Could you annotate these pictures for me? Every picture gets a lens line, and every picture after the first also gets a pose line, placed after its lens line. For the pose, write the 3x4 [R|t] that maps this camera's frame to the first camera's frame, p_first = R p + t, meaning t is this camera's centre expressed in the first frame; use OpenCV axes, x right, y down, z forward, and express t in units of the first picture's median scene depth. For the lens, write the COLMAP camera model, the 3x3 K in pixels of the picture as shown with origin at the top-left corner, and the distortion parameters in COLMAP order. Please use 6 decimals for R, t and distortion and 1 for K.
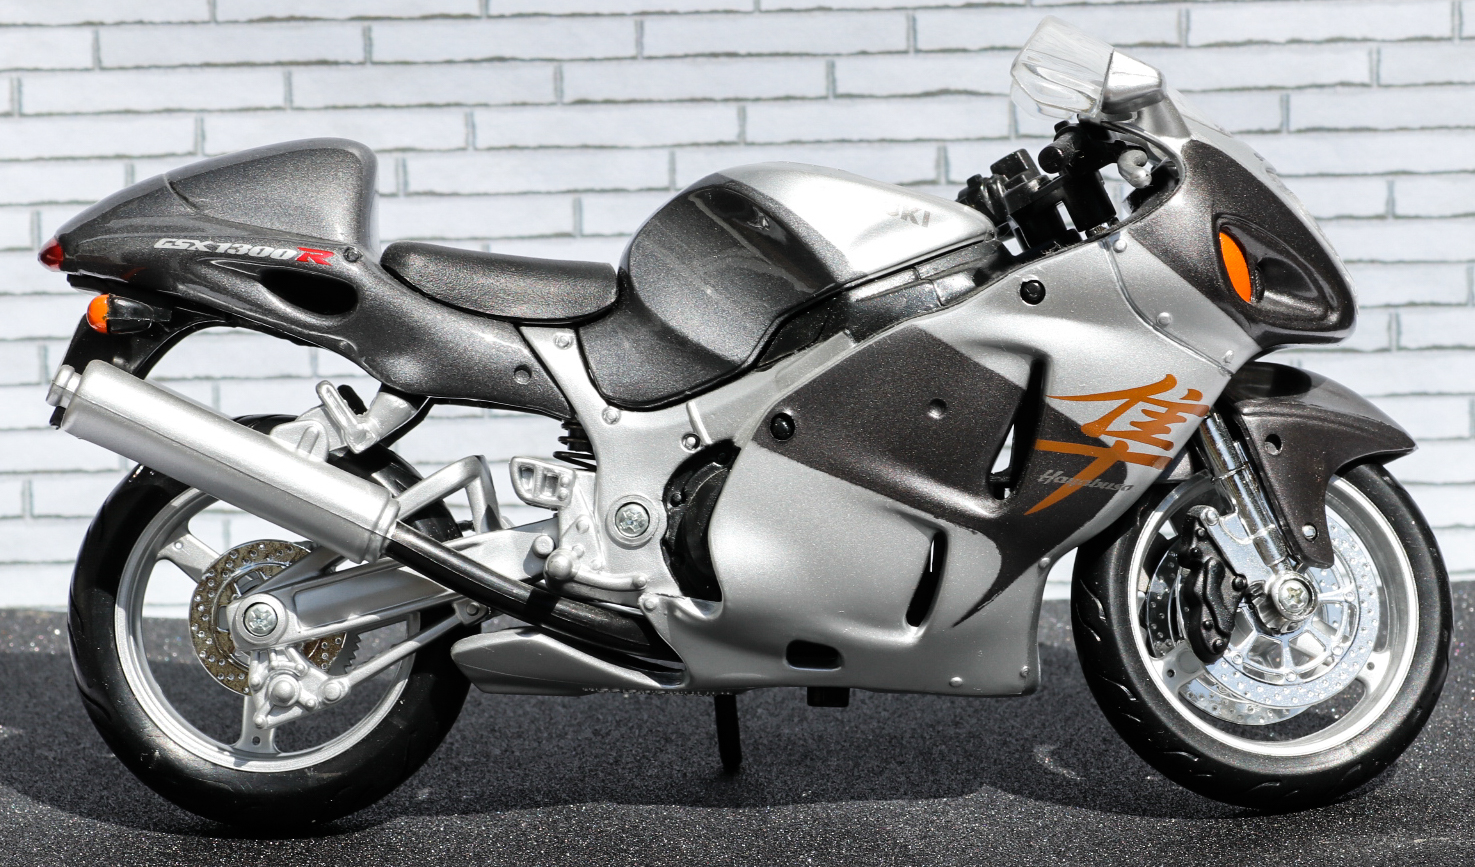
lens RADIAL K [[7521.1, 0, 737.5], [0, 7521.1, 433.5], [0, 0, 1]] dist [0.070748, 0.392755]
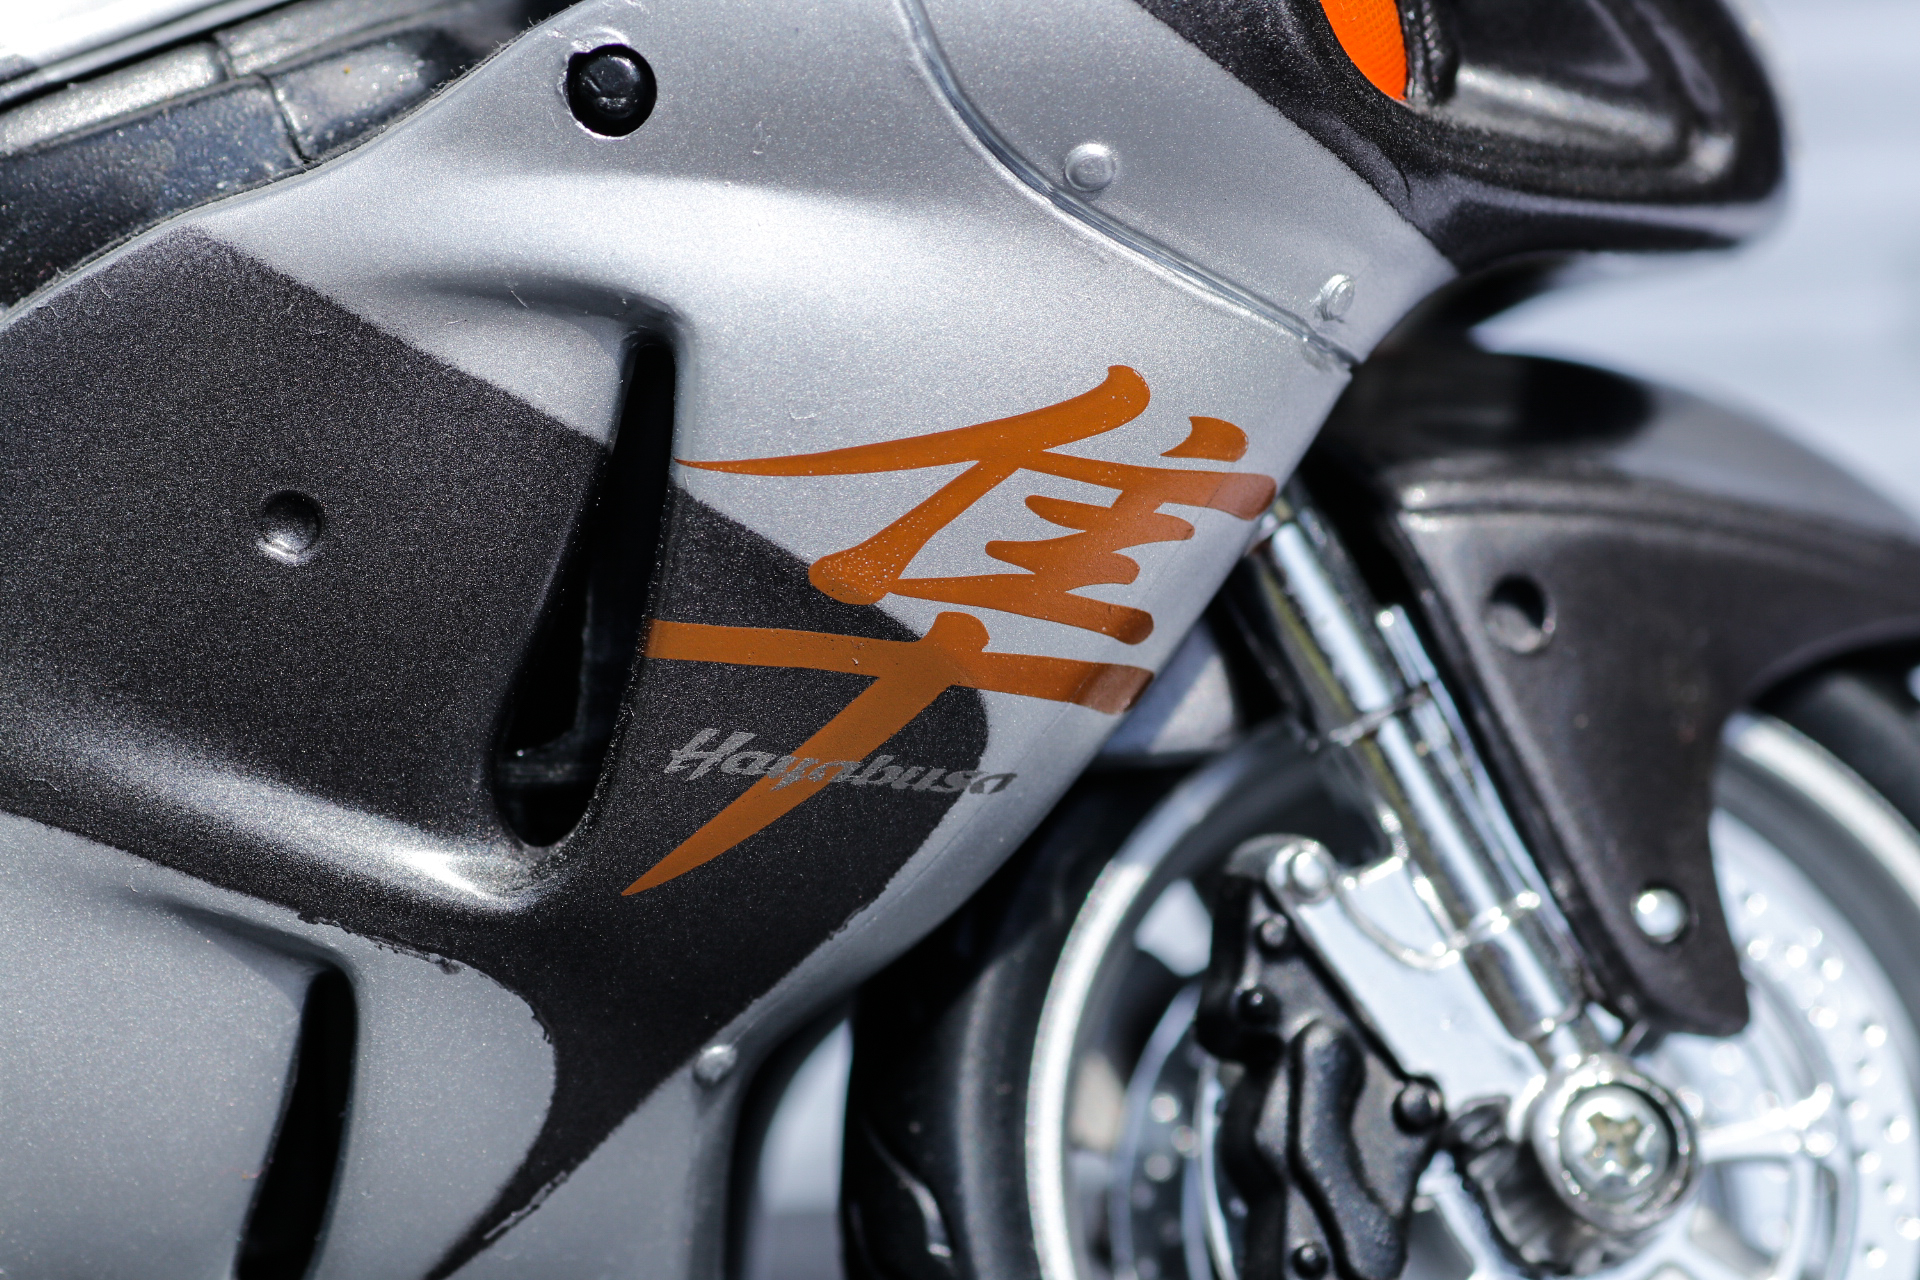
lens RADIAL K [[8160.0, 0, 960.0], [0, 8160.0, 640.0], [0, 0, 1]] dist [0.053756, 1.725884]
pose [[0.998347, -0.044268, -0.036655, 0.061656], [0.043027, 0.998496, -0.033980, 0.012097], [0.038104, 0.032346, 0.998750, 0.694516]]
